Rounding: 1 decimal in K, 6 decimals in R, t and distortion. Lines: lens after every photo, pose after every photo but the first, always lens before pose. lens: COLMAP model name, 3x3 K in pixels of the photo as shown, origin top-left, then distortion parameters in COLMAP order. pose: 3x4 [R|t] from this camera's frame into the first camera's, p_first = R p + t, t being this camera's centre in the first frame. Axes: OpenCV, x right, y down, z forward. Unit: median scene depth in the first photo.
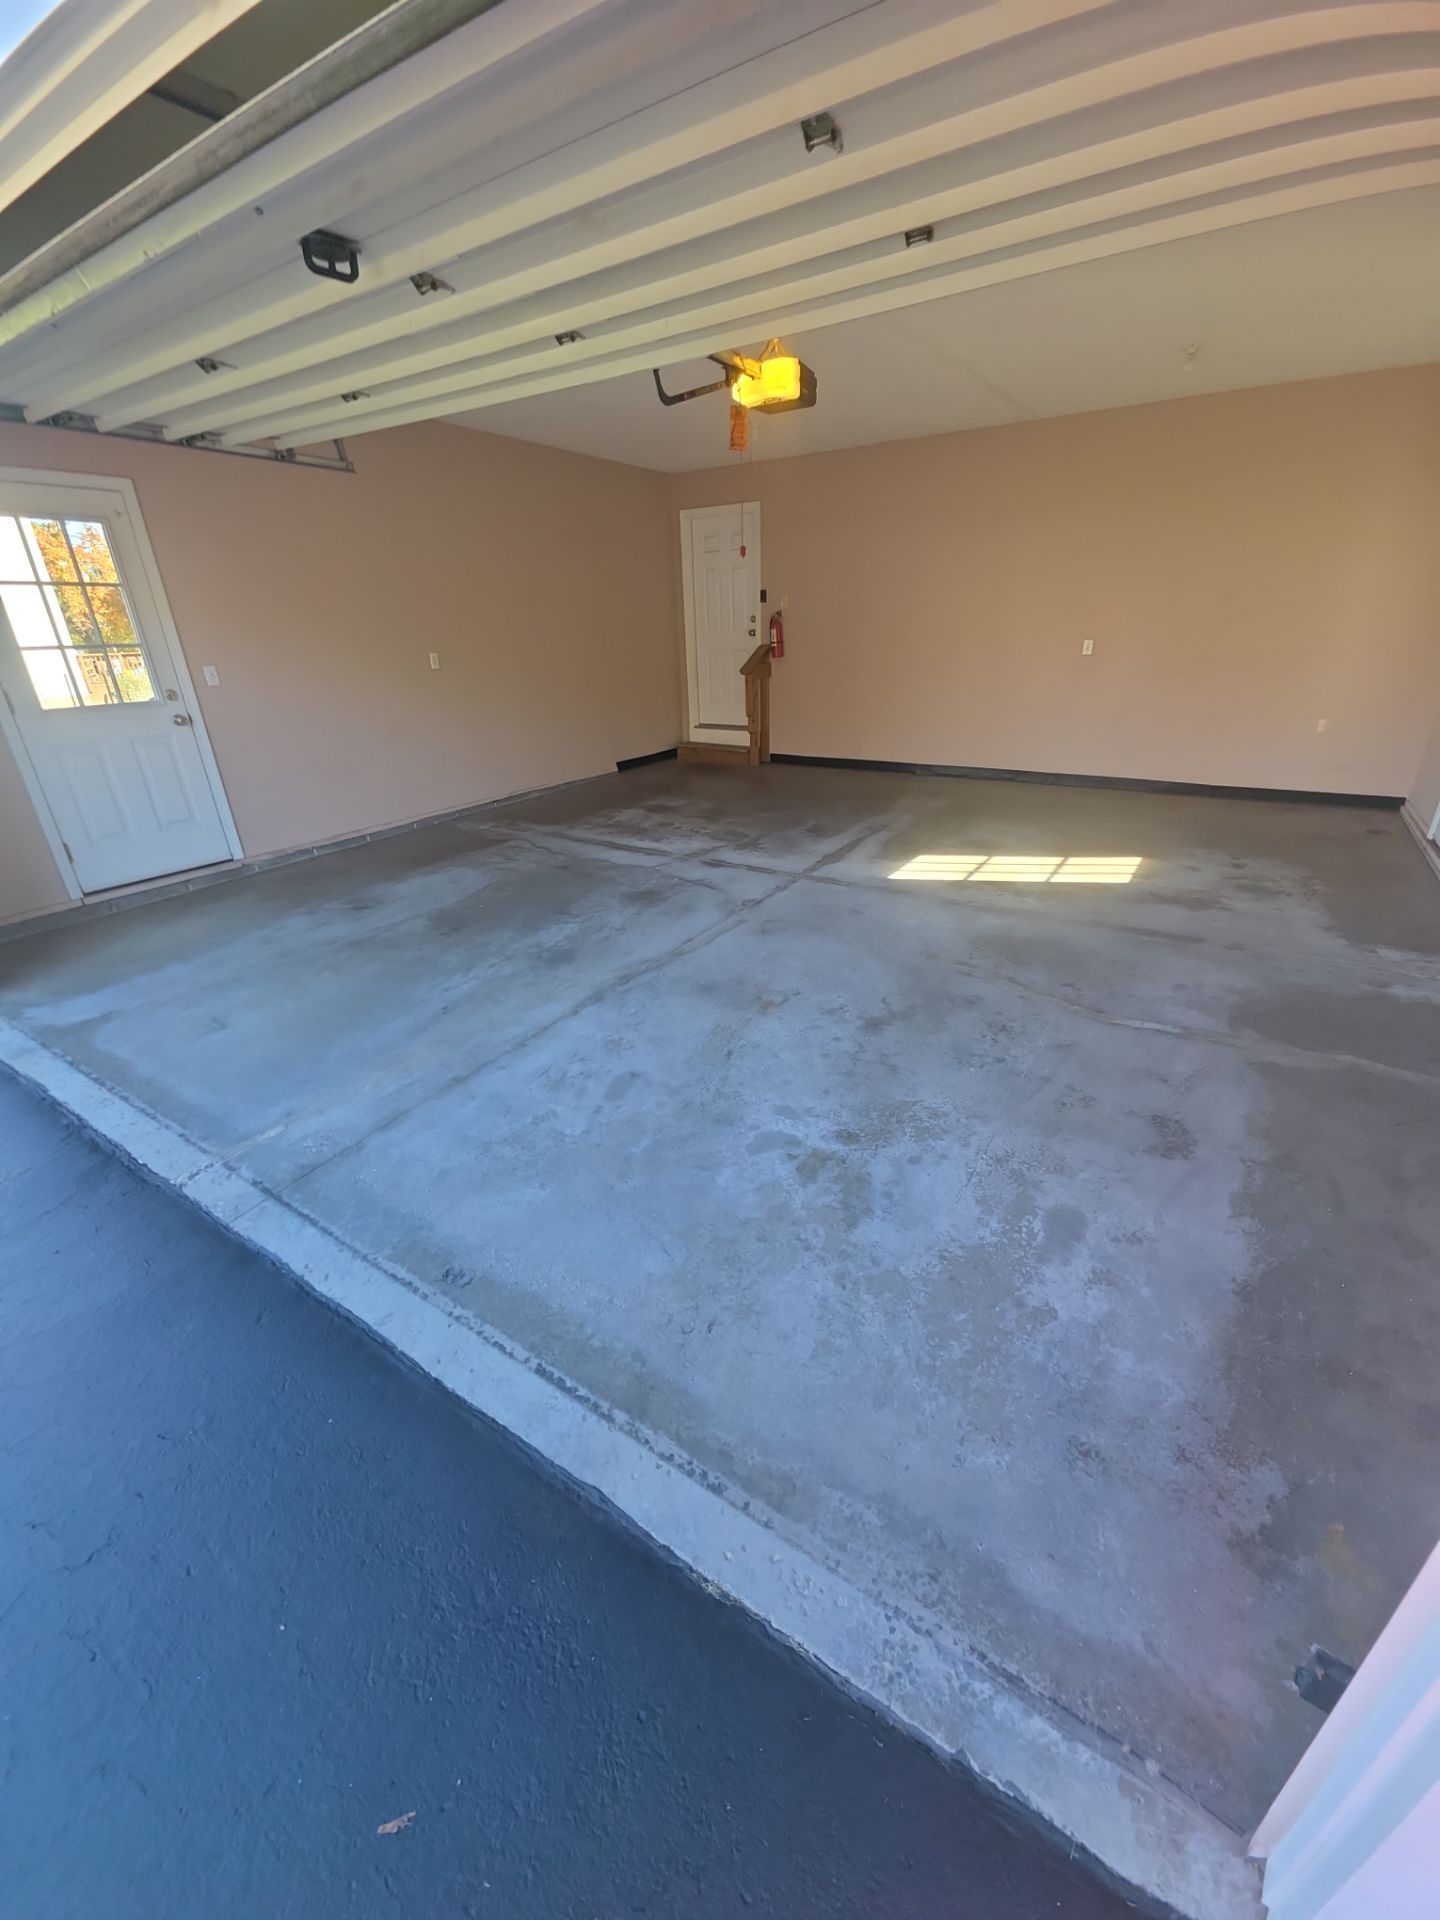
lens RADIAL K [[757.4, 0, 730.2], [0, 757.4, 964.2], [0, 0, 1]] dist [0.012790, -0.007186]
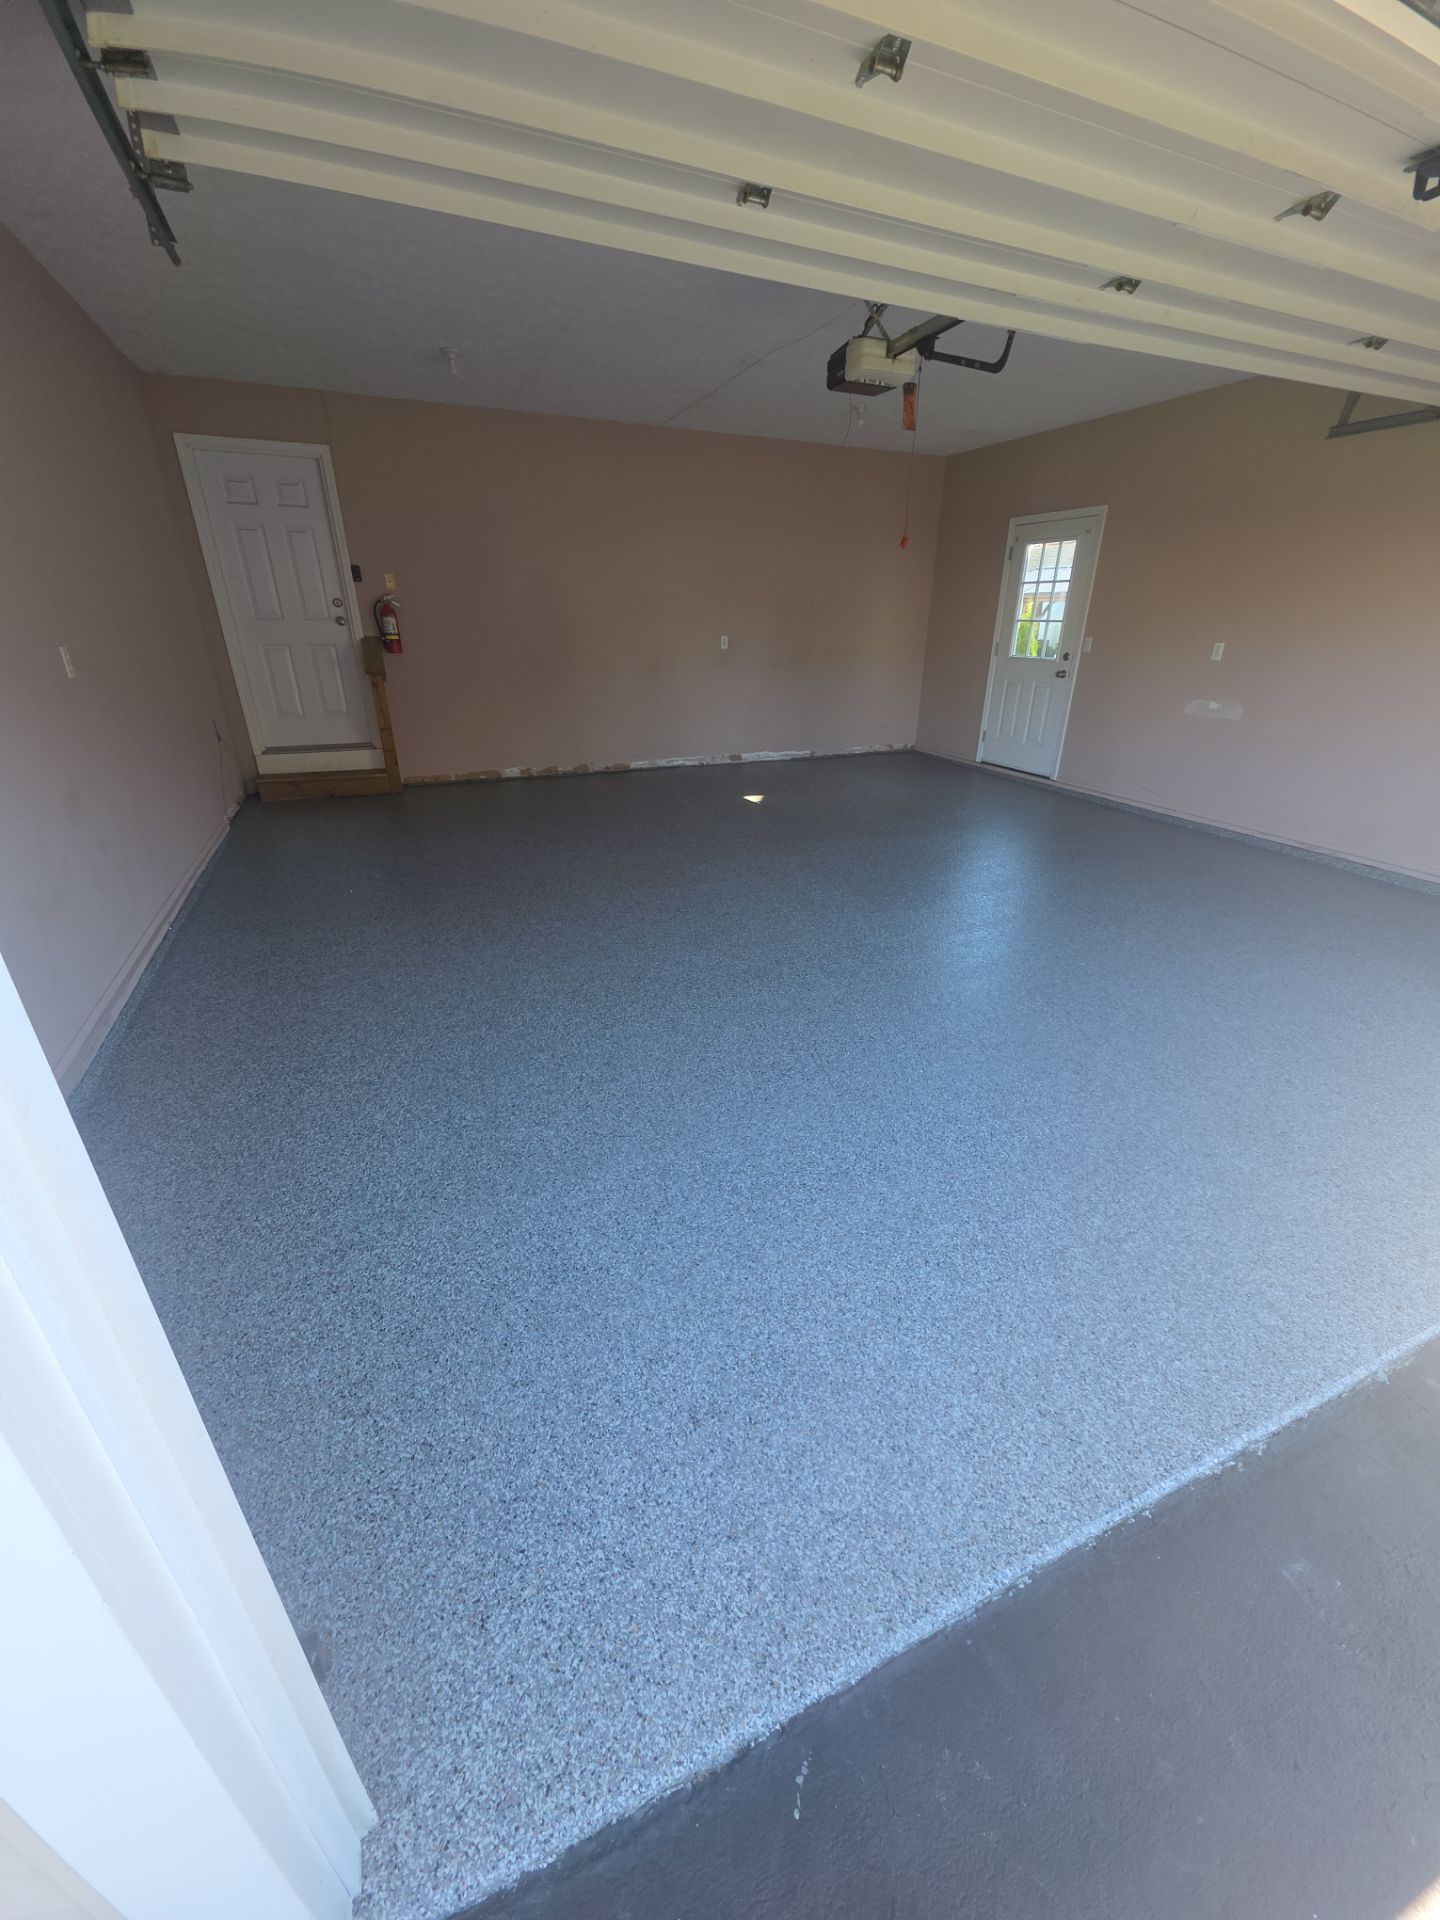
lens RADIAL K [[748.2, 0, 728.1], [0, 748.2, 967.8], [0, 0, 1]] dist [0.009451, -0.006493]
pose [[0.553087, -0.325035, 0.767103, -0.813152], [0.318166, 0.933373, 0.166086, -0.209351], [-0.769977, 0.152206, 0.619652, 0.530486]]
